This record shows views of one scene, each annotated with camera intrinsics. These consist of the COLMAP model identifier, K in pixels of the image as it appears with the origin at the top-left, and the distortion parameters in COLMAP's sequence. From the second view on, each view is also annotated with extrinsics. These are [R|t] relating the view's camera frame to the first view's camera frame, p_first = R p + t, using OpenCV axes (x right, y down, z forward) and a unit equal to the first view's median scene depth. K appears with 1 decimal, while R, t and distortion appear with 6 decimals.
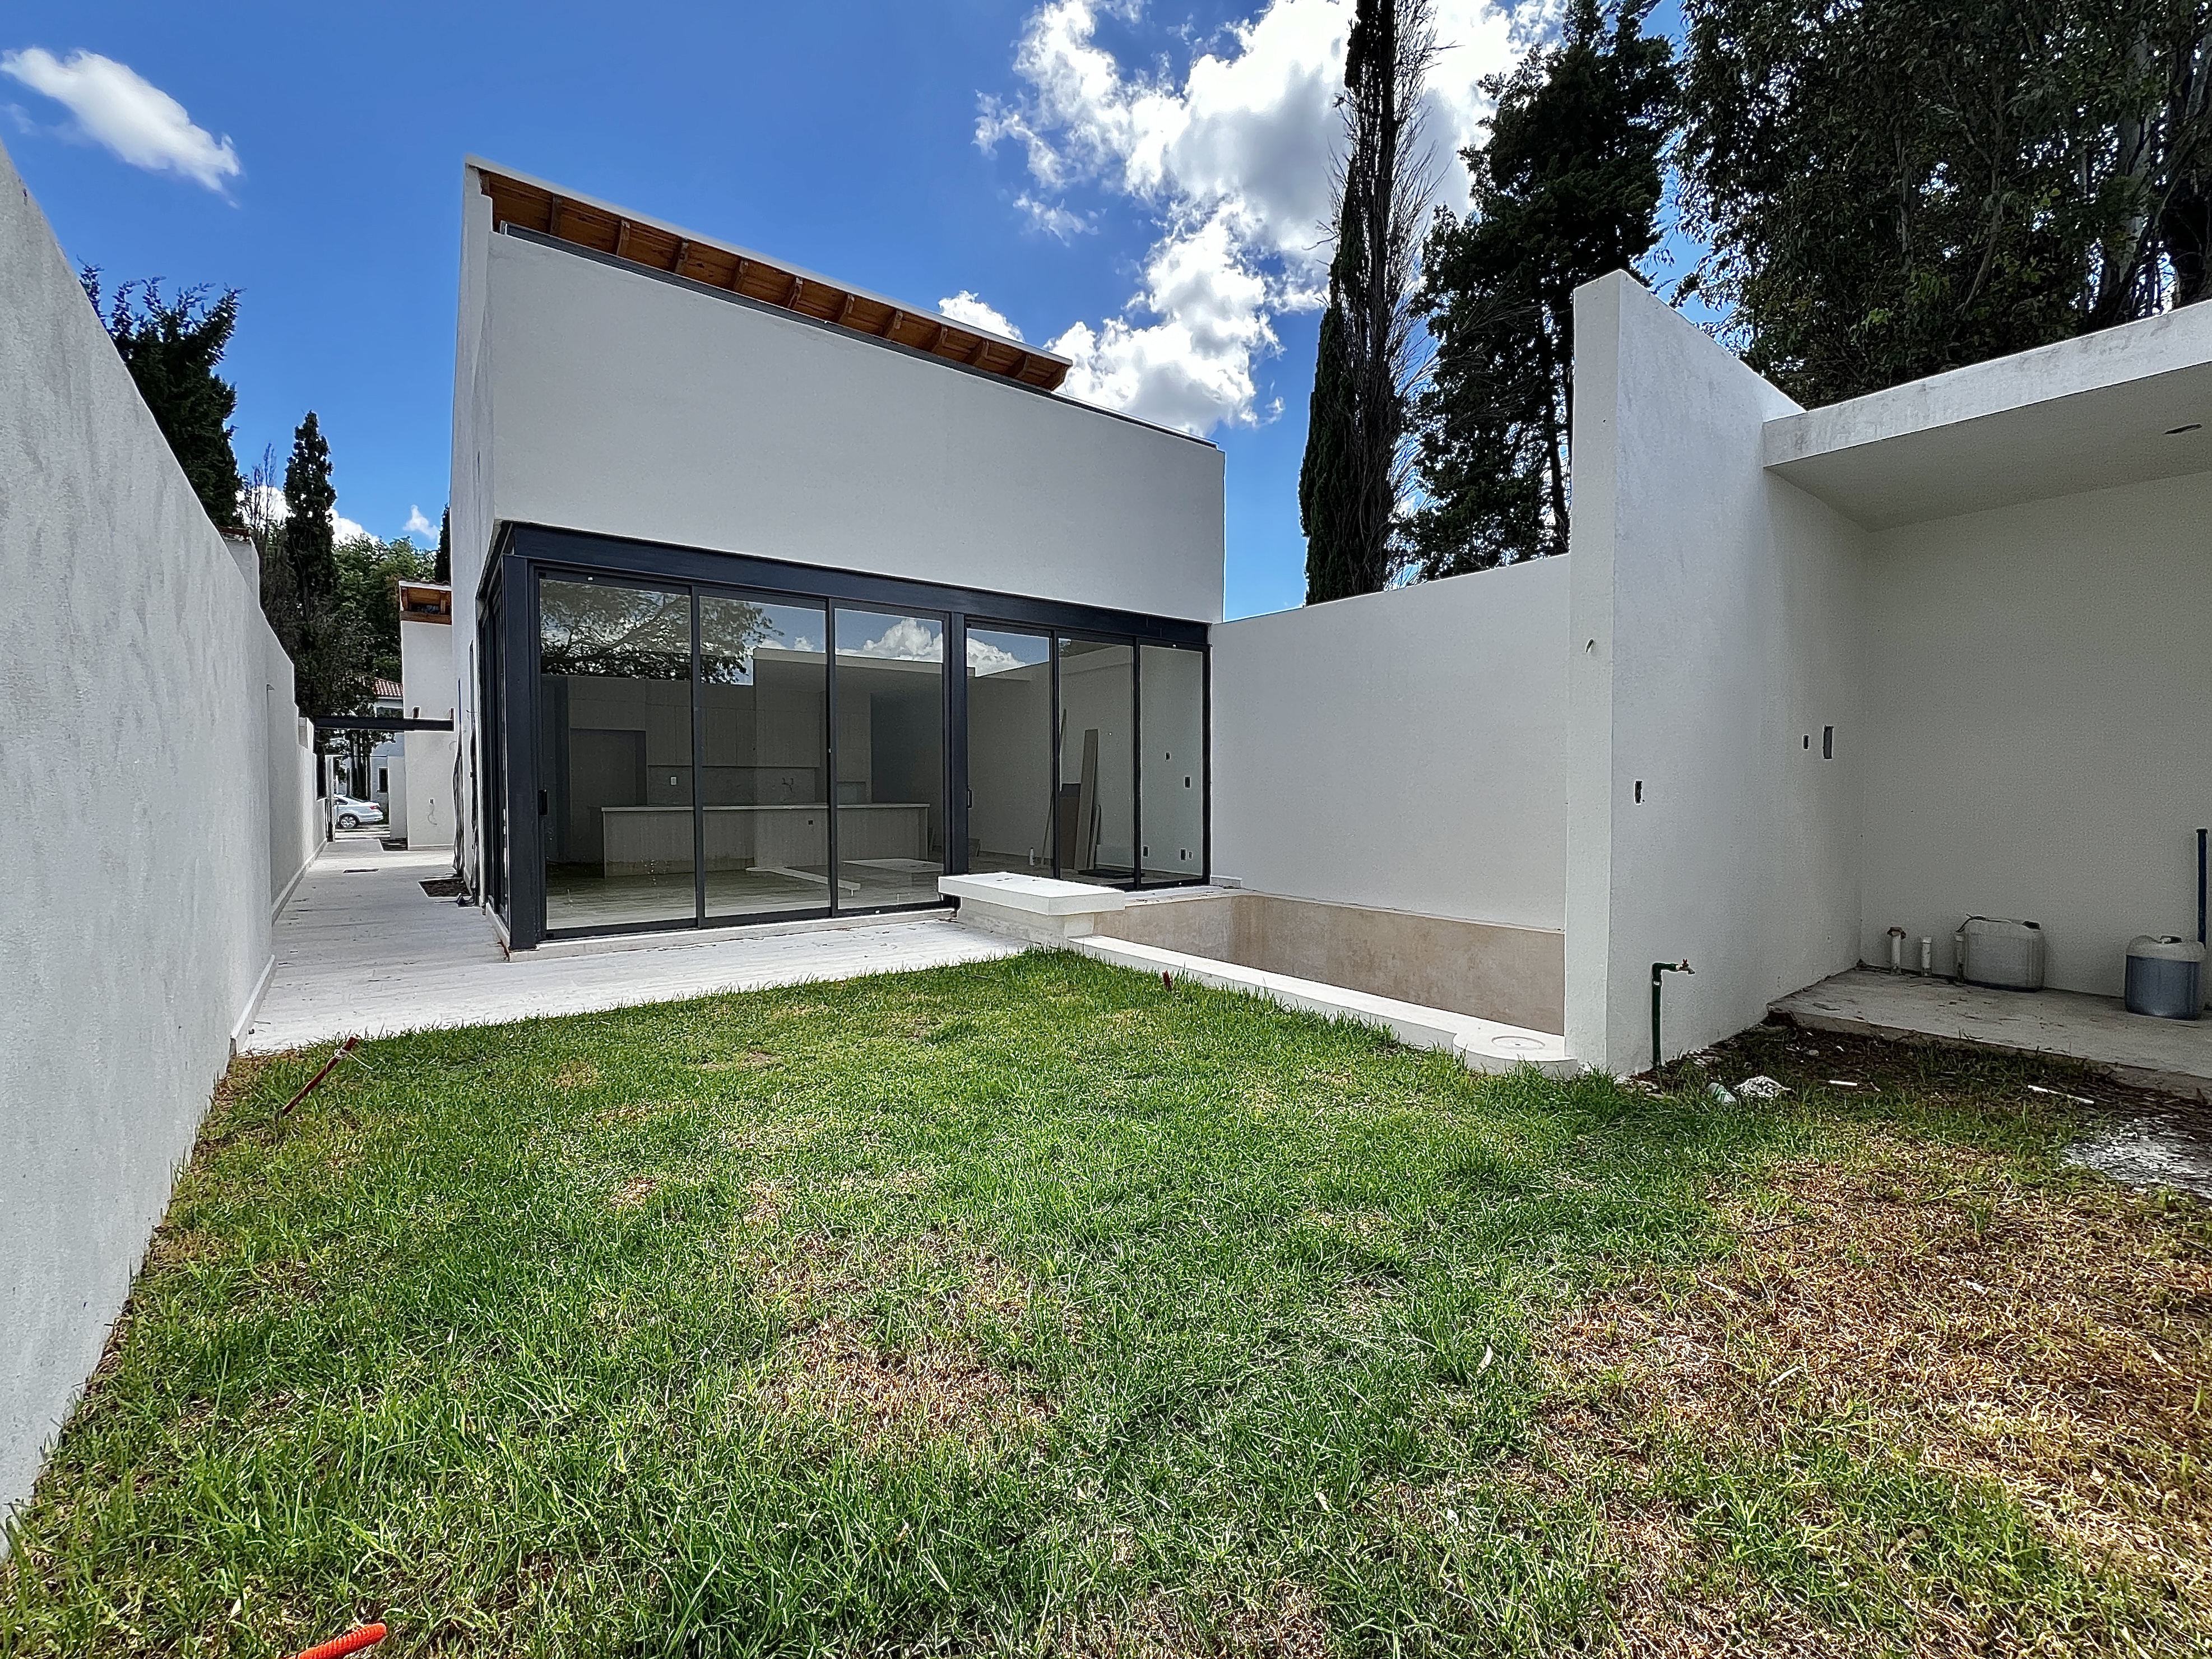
lens RADIAL K [[885.0, 0, 1108.2], [0, 885.0, 825.5], [0, 0, 1]] dist [0.000435, -0.000389]
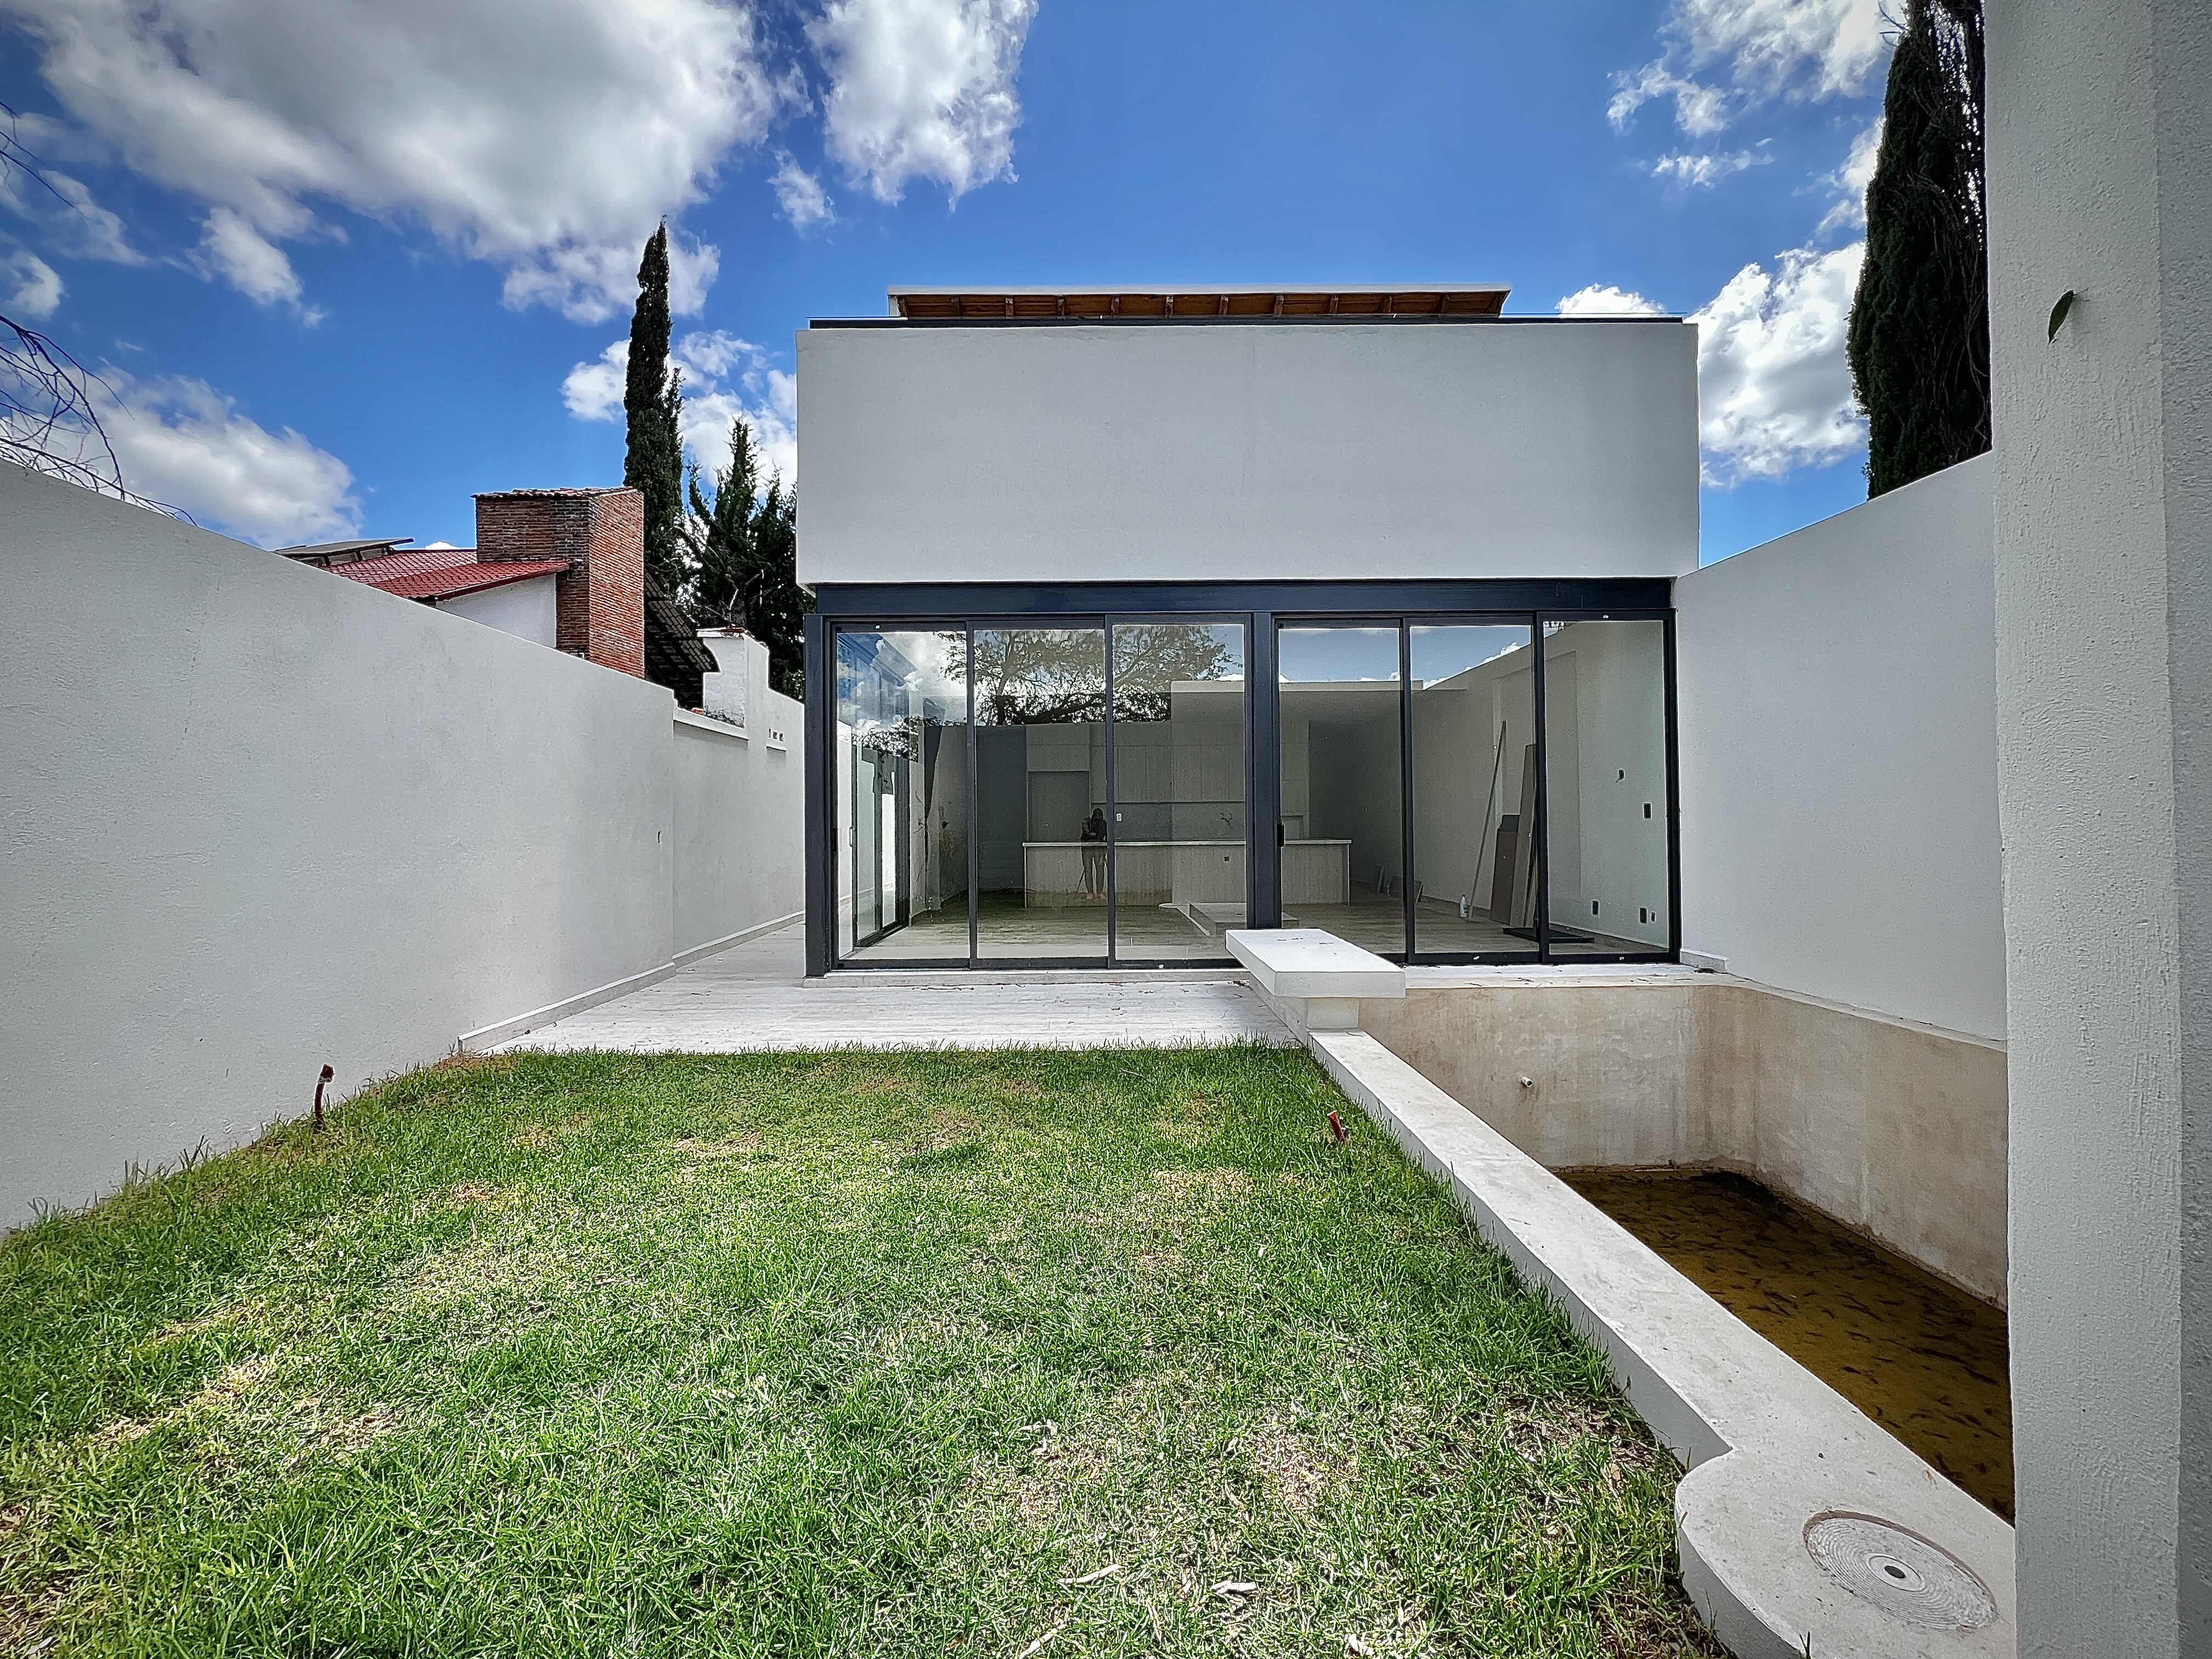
lens RADIAL K [[888.4, 0, 1103.0], [0, 888.4, 820.9], [0, 0, 1]] dist [-0.001443, 0.000420]
pose [[0.809951, -0.008481, -0.586437, 0.162641], [-0.015871, 0.999212, -0.036370, -0.009627], [0.586283, 0.038765, 0.809178, 0.204843]]
